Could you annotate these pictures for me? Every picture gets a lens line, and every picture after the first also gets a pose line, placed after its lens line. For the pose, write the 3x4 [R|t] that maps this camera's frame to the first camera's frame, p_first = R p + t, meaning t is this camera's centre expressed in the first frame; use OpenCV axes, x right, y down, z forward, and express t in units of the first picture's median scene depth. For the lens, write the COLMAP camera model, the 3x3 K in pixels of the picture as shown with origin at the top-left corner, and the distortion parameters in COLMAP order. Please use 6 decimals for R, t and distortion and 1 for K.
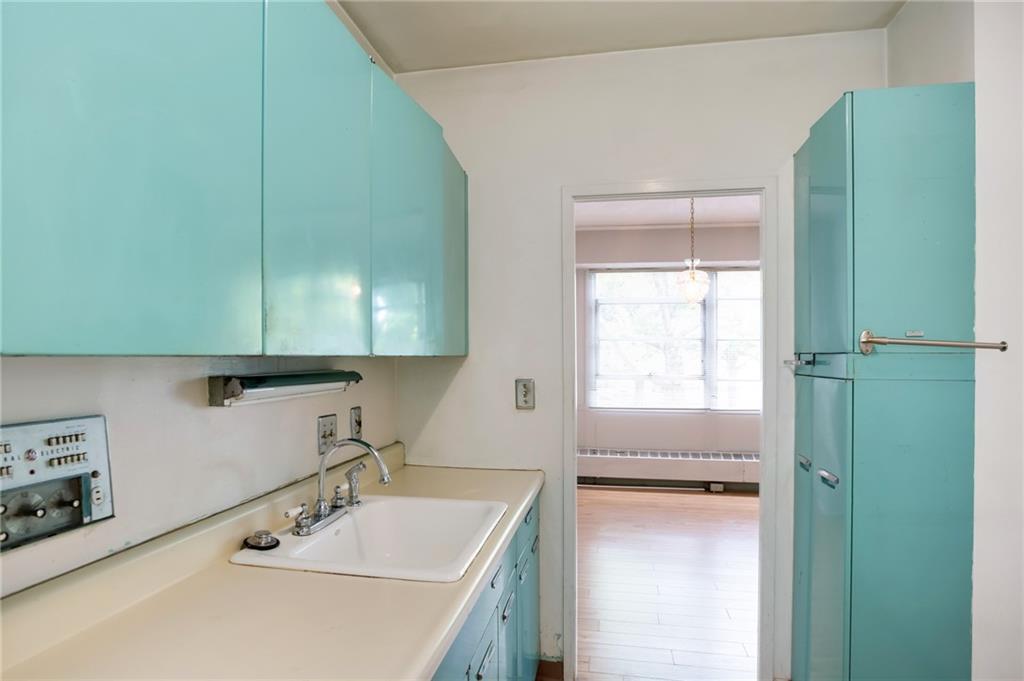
lens RADIAL K [[581.8, 0, 509.6], [0, 581.8, 369.4], [0, 0, 1]] dist [0.015085, 0.001214]
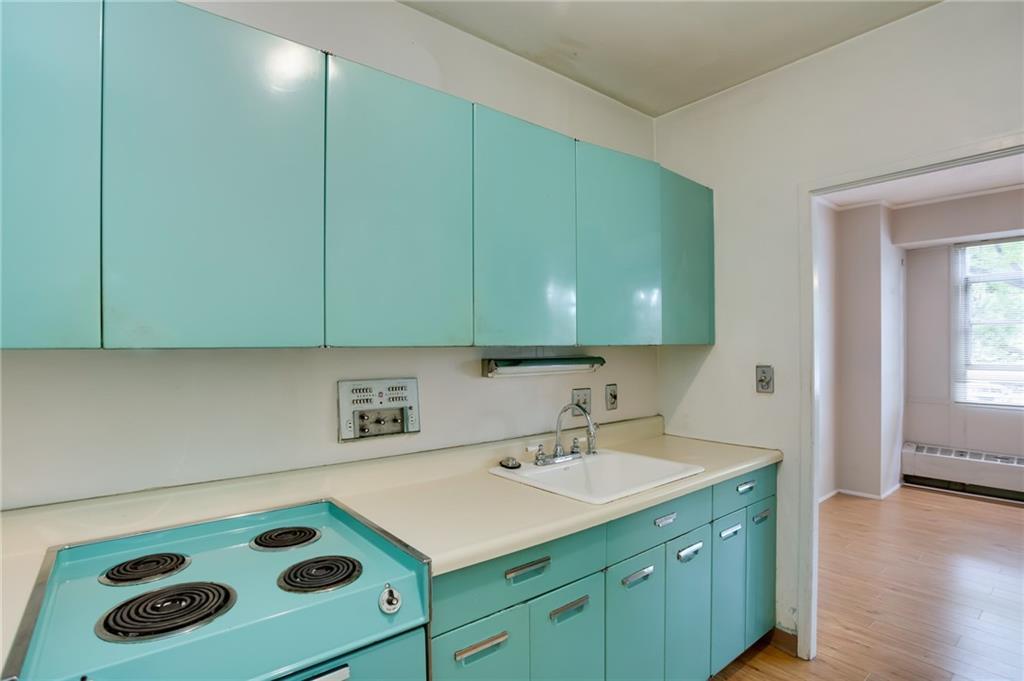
lens RADIAL K [[518.7, 0, 513.1], [0, 518.7, 352.7], [0, 0, 1]] dist [-0.002148, 0.000081]
pose [[0.763532, -0.000655, -0.645770, 0.355598], [-0.005821, 0.999952, -0.007896, 0.003821], [0.645744, 0.009788, 0.763491, -0.051492]]
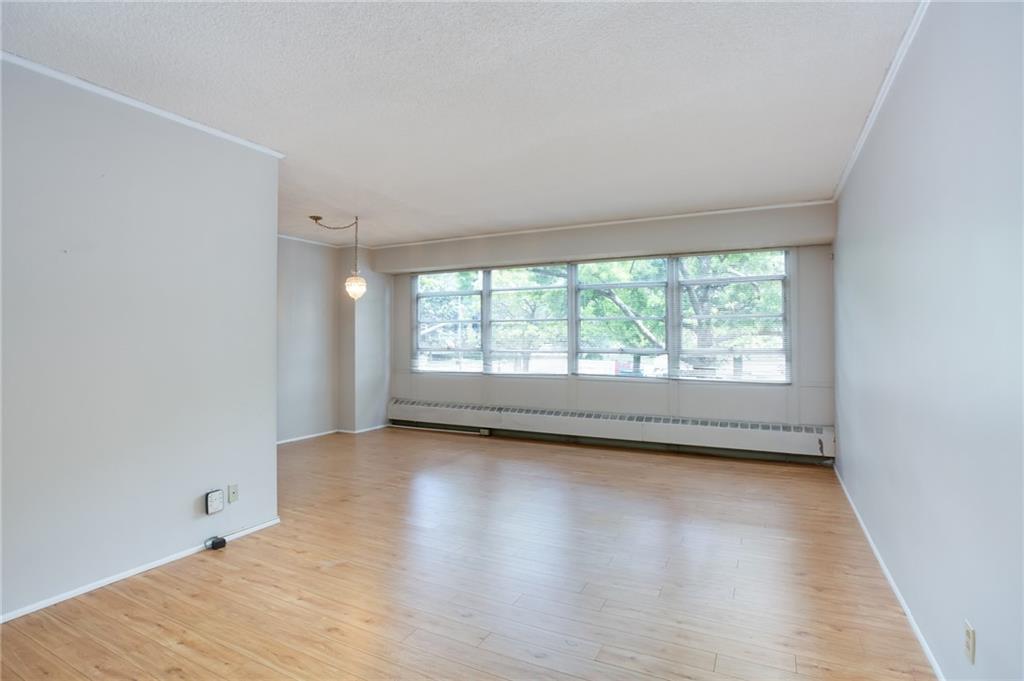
lens RADIAL K [[522.5, 0, 514.5], [0, 522.5, 333.0], [0, 0, 1]] dist [-0.021547, 0.000507]
pose [[0.957731, -0.008022, -0.287555, 1.967418], [0.000732, 0.999676, -0.025449, 0.014618], [0.287666, 0.024163, 0.957426, -0.337250]]
